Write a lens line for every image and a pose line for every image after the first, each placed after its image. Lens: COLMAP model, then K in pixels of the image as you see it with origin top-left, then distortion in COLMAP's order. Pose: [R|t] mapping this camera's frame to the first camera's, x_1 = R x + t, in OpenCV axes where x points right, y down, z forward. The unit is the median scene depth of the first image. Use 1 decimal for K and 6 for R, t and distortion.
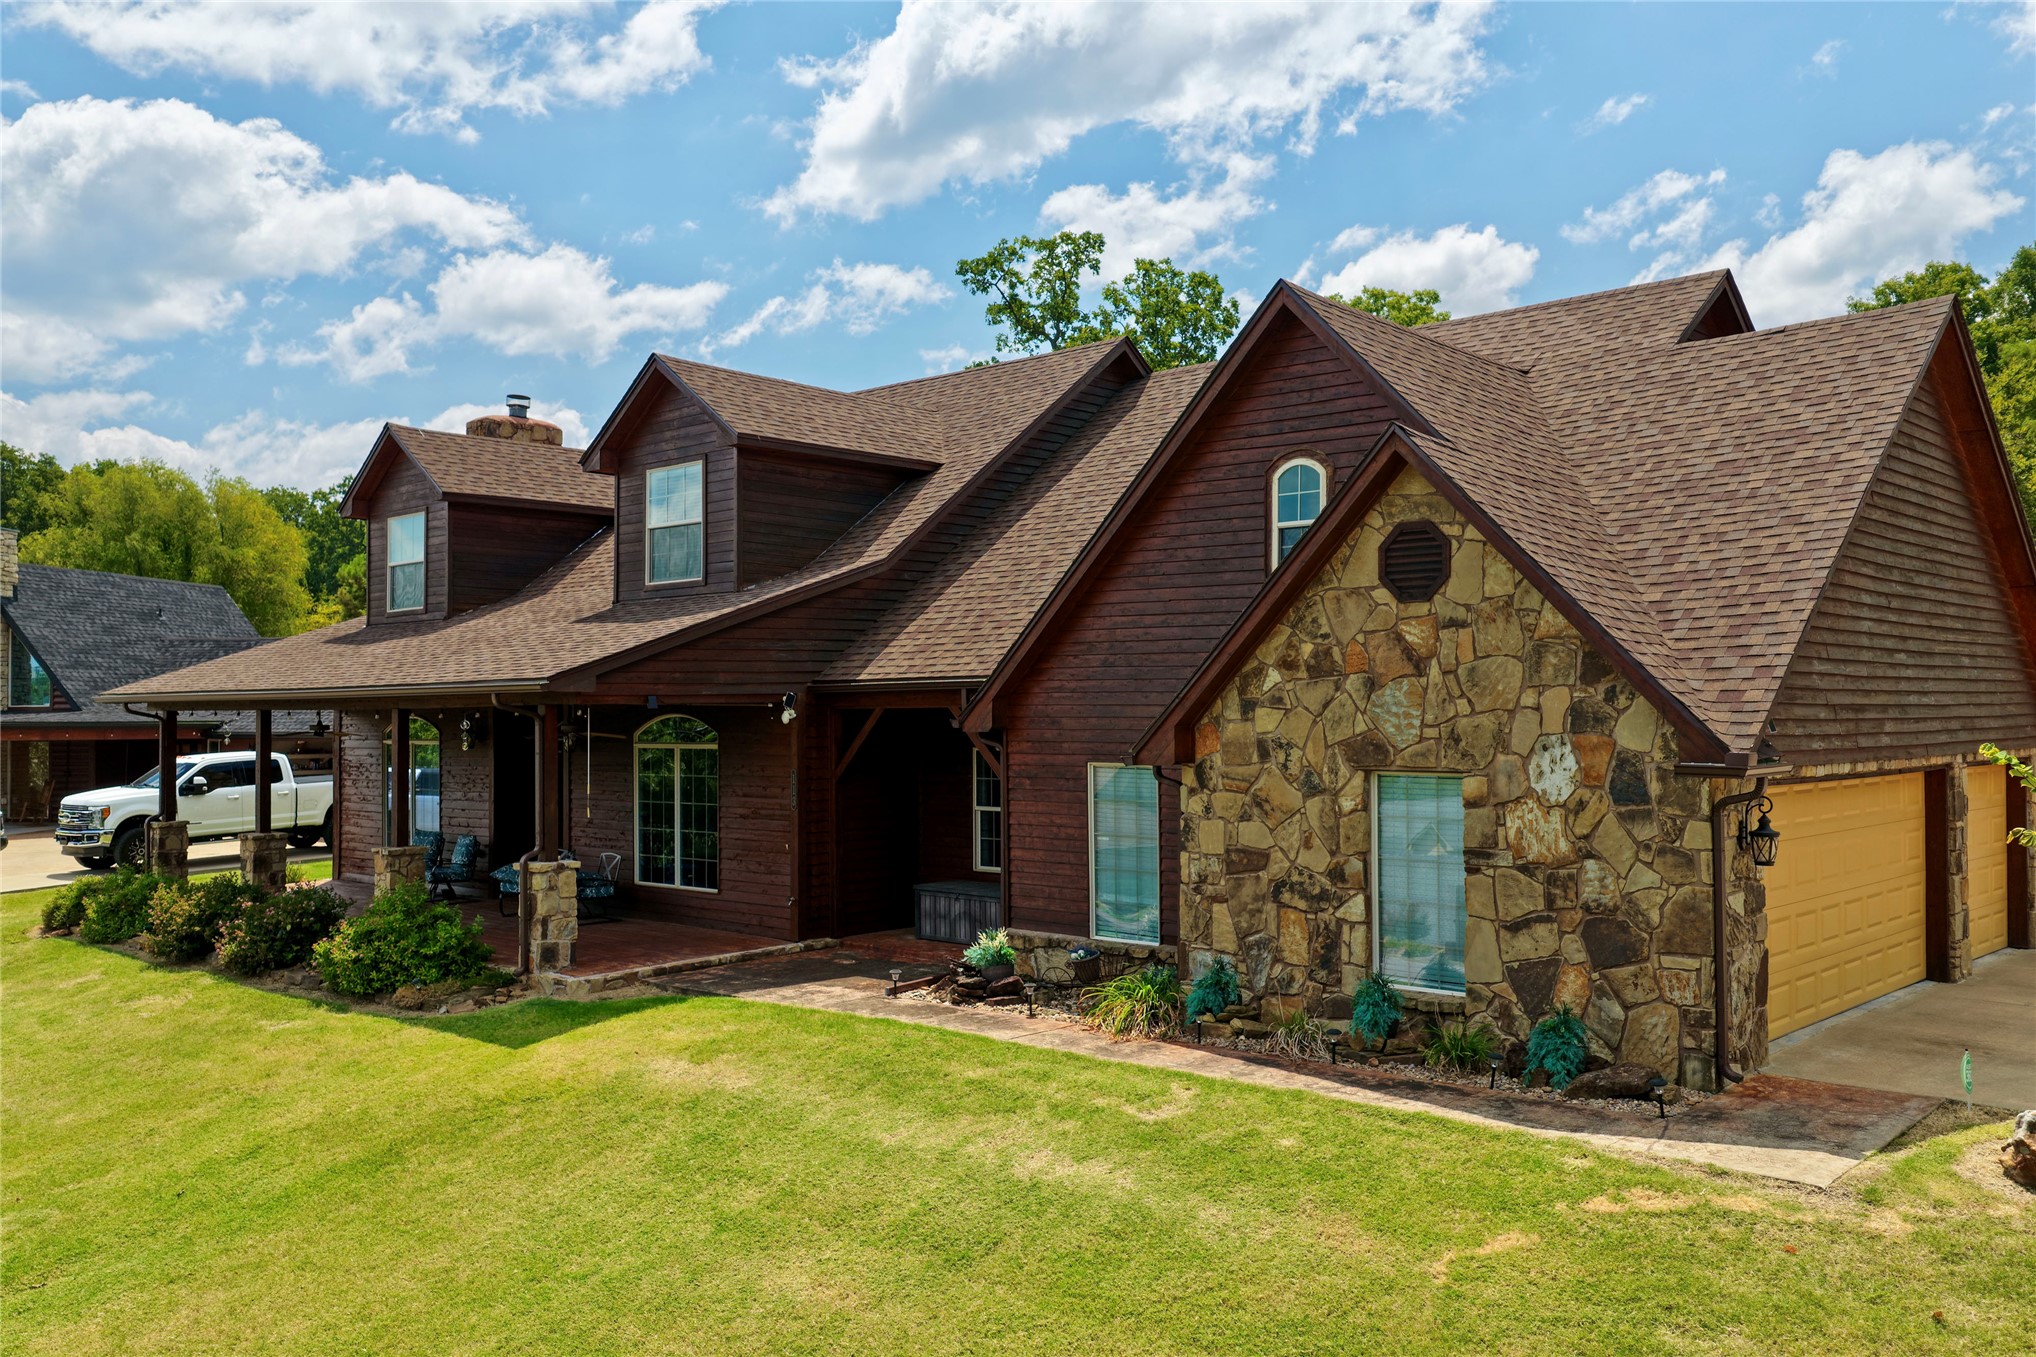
lens RADIAL K [[1695.2, 0, 1024.6], [0, 1695.2, 677.6], [0, 0, 1]] dist [-0.013688, 0.042168]
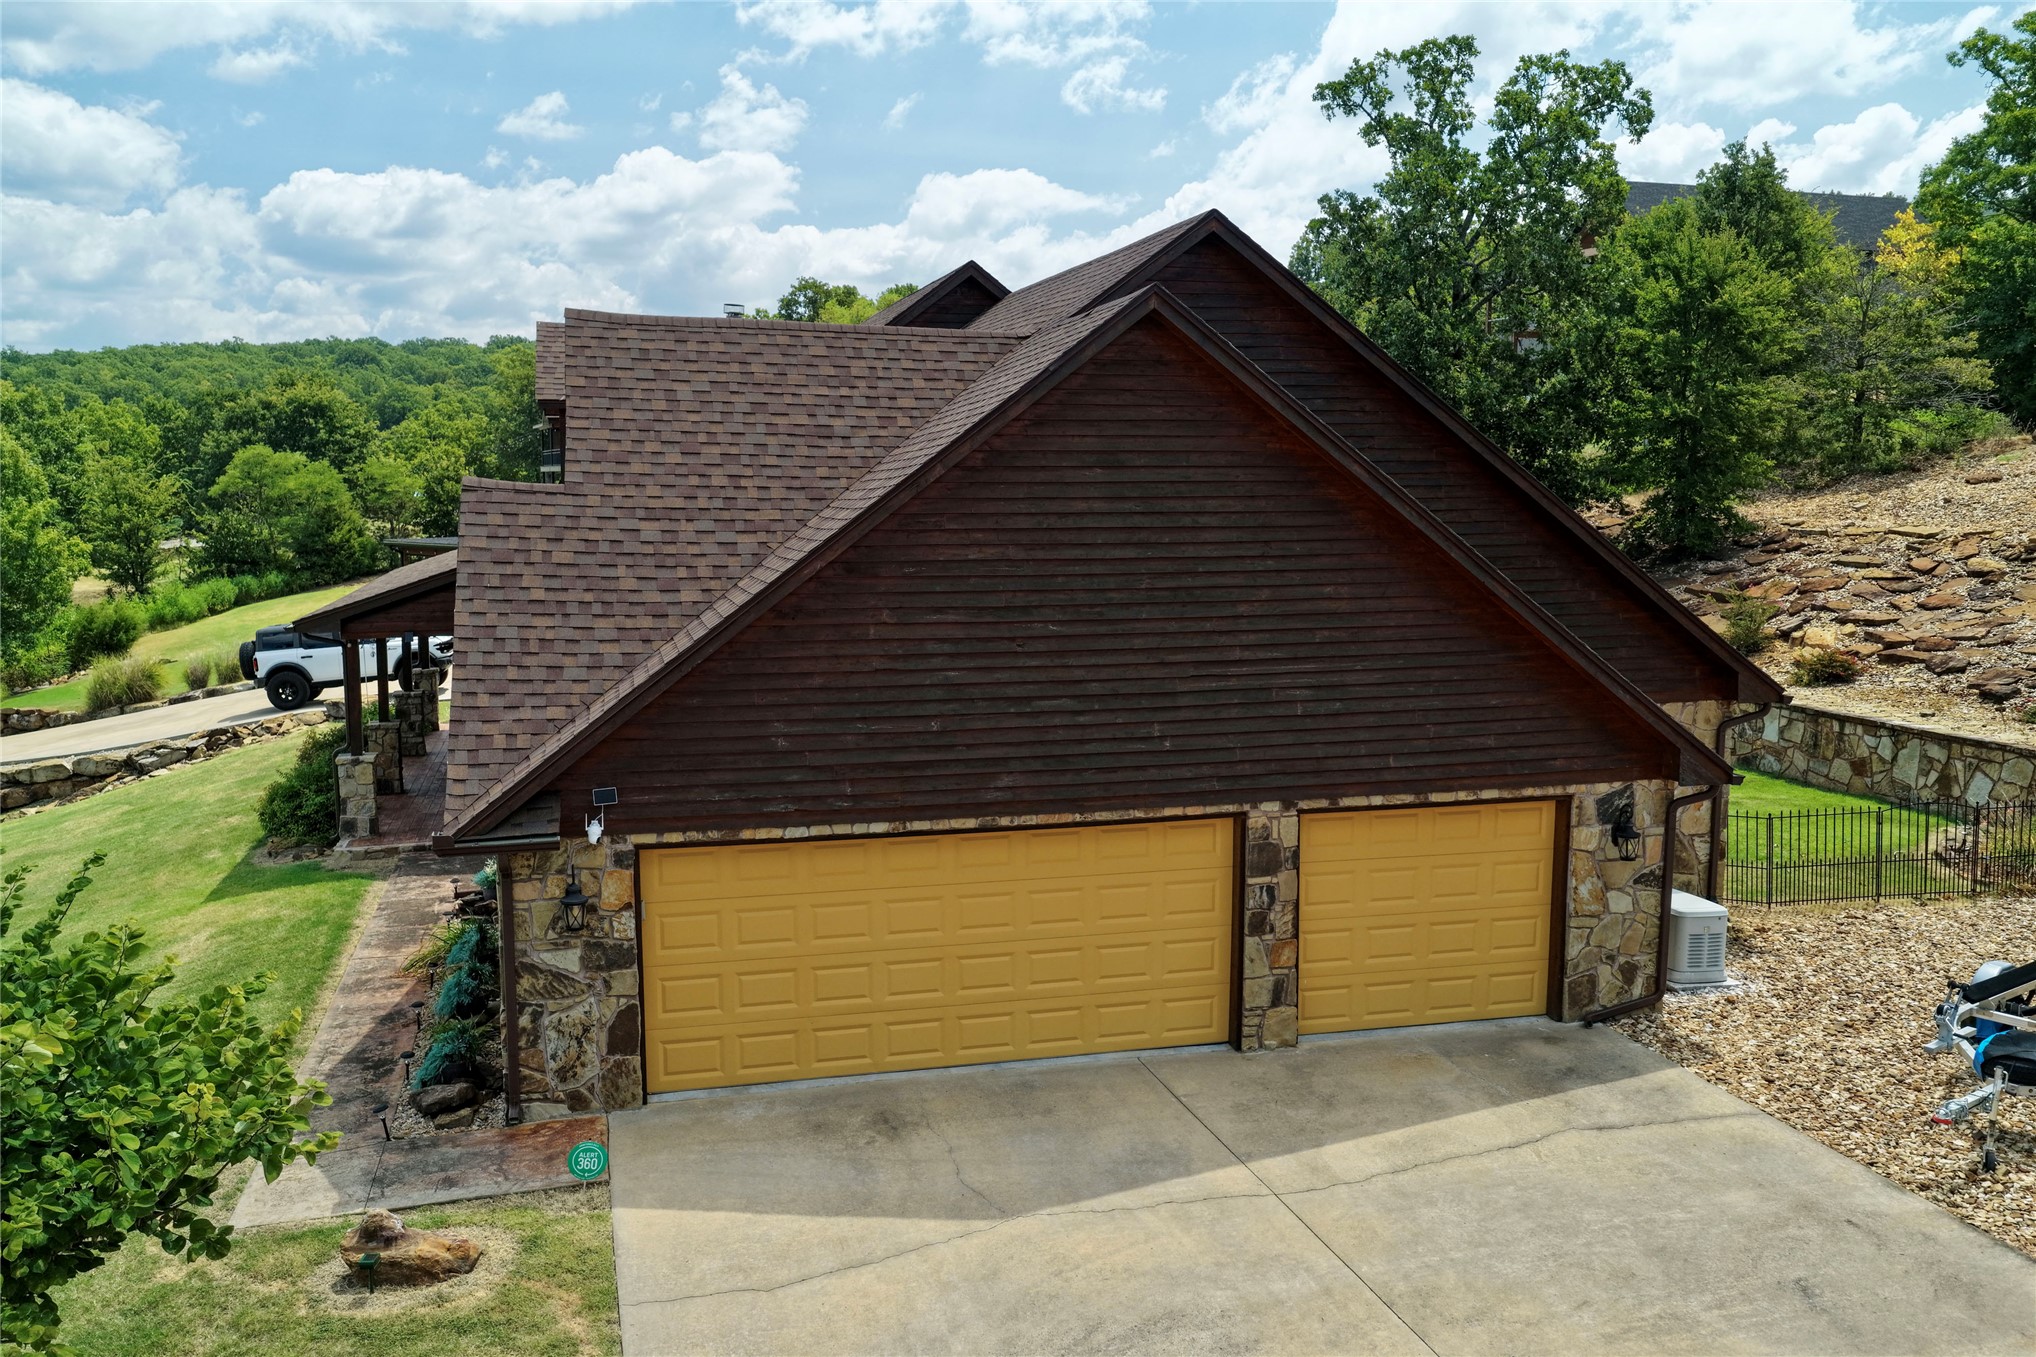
lens RADIAL K [[1695.2, 0, 1024.6], [0, 1695.2, 677.6], [0, 0, 1]] dist [-0.013688, 0.042168]
pose [[0.843963, 0.071187, -0.531657, 1.079836], [0.007308, 0.989537, 0.144096, -0.172642], [0.536352, -0.125497, 0.834612, 0.251418]]
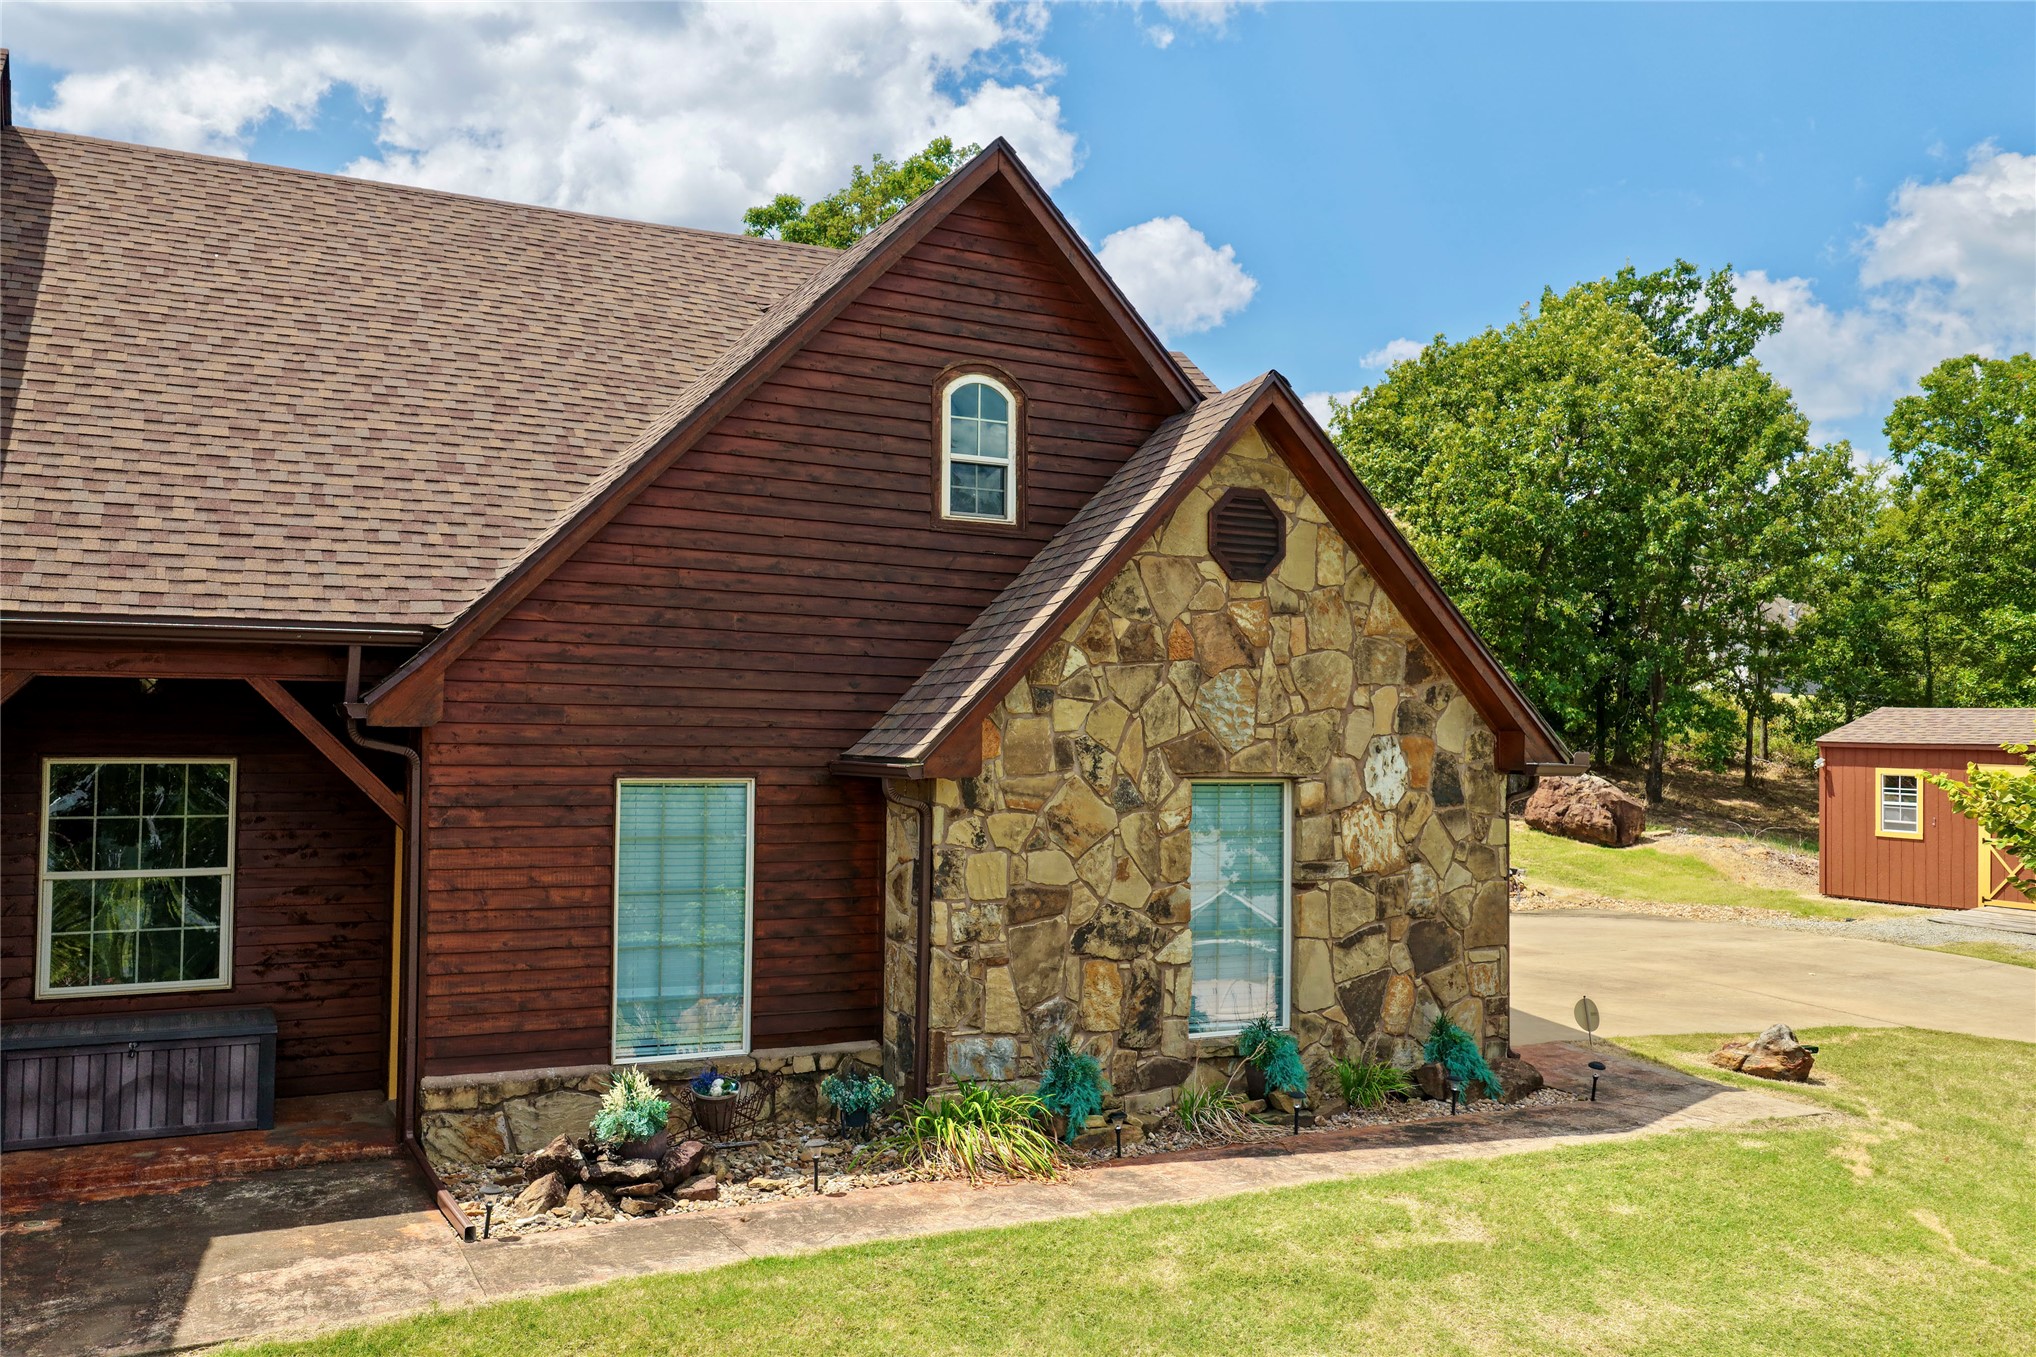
lens RADIAL K [[1657.2, 0, 1018.0], [0, 1657.2, 678.5], [0, 0, 1]] dist [0.008267, -0.000120]
pose [[0.348123, 0.041403, 0.936534, -0.585417], [-0.031003, 0.998986, -0.032640, 0.035108], [-0.936936, -0.017673, 0.349053, 0.795442]]
